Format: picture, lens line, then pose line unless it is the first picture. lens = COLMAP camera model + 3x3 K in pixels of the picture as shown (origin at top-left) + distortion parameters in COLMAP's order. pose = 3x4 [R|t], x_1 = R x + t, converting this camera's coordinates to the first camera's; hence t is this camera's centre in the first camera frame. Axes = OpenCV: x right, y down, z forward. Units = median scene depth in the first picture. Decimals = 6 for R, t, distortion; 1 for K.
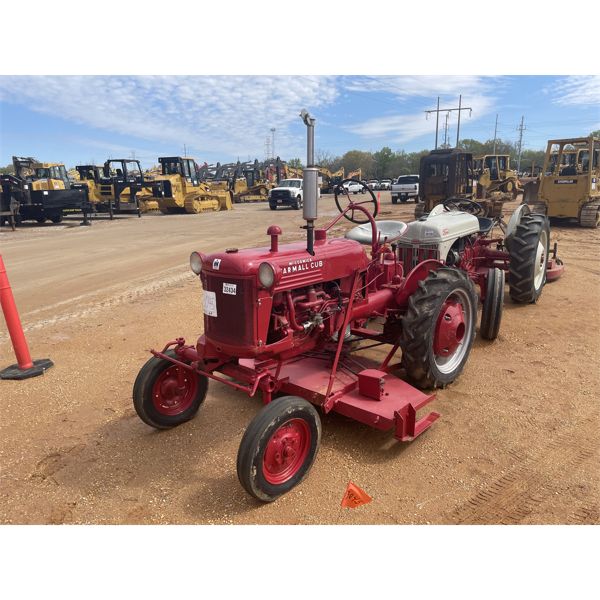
lens RADIAL K [[448.2, 0, 299.8], [0, 448.2, 303.7], [0, 0, 1]] dist [0.043452, -0.060966]
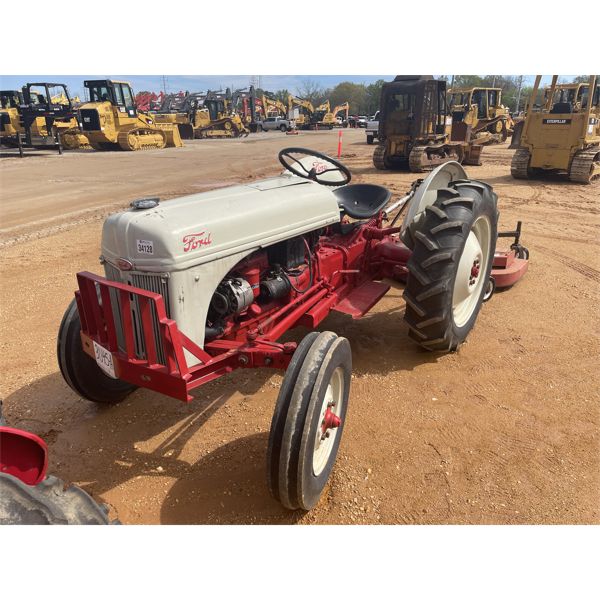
lens RADIAL K [[448.2, 0, 296.1], [0, 448.2, 309.9], [0, 0, 1]] dist [0.043452, -0.060966]
pose [[0.999686, 0.014363, 0.020555, 0.067447], [-0.017105, 0.989986, 0.140128, -0.026296], [-0.018337, -0.140435, 0.989920, 0.101247]]
